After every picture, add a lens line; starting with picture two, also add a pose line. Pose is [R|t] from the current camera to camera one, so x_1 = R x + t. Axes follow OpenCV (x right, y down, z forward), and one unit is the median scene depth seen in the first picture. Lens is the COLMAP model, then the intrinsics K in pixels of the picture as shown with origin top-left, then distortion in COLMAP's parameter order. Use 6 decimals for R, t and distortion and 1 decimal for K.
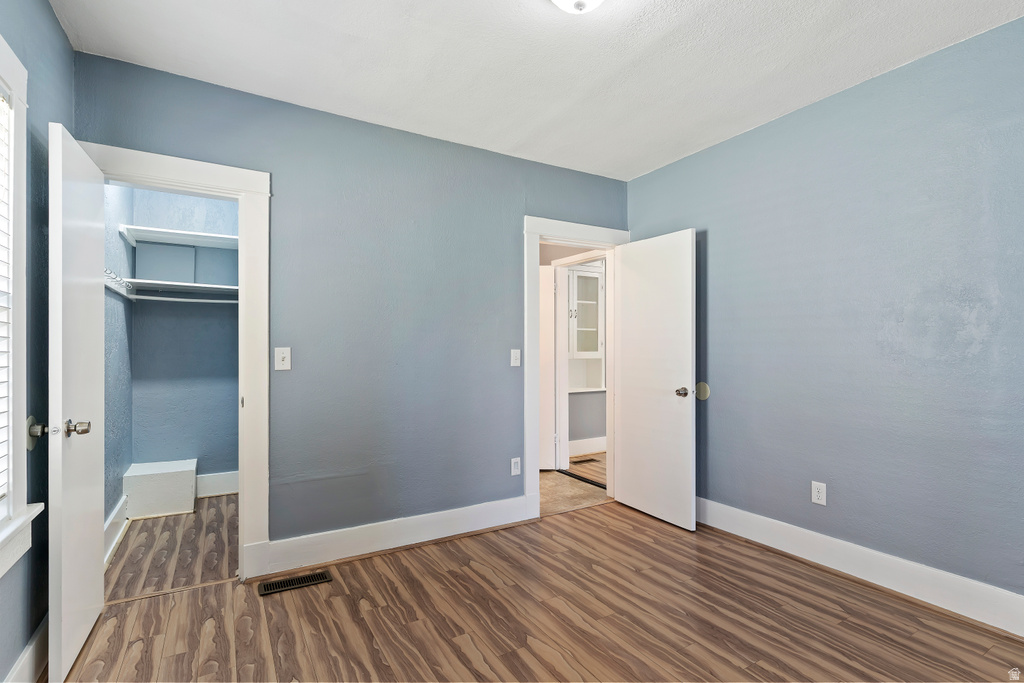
lens RADIAL K [[494.1, 0, 507.9], [0, 494.1, 343.9], [0, 0, 1]] dist [0.002267, 0.001933]
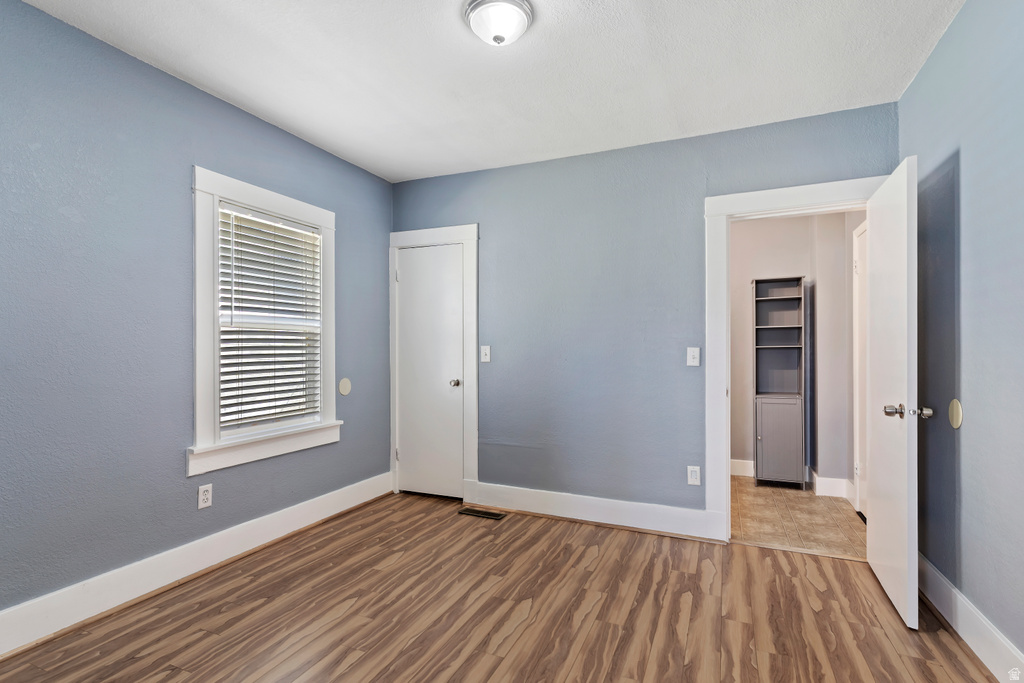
lens RADIAL K [[494.1, 0, 493.3], [0, 494.1, 349.4], [0, 0, 1]] dist [0.002267, 0.001933]
pose [[0.567899, -0.001906, -0.823096, 0.691590], [0.003122, 0.999995, -0.000161, 0.017116], [0.823092, -0.002478, 0.567902, 0.219032]]
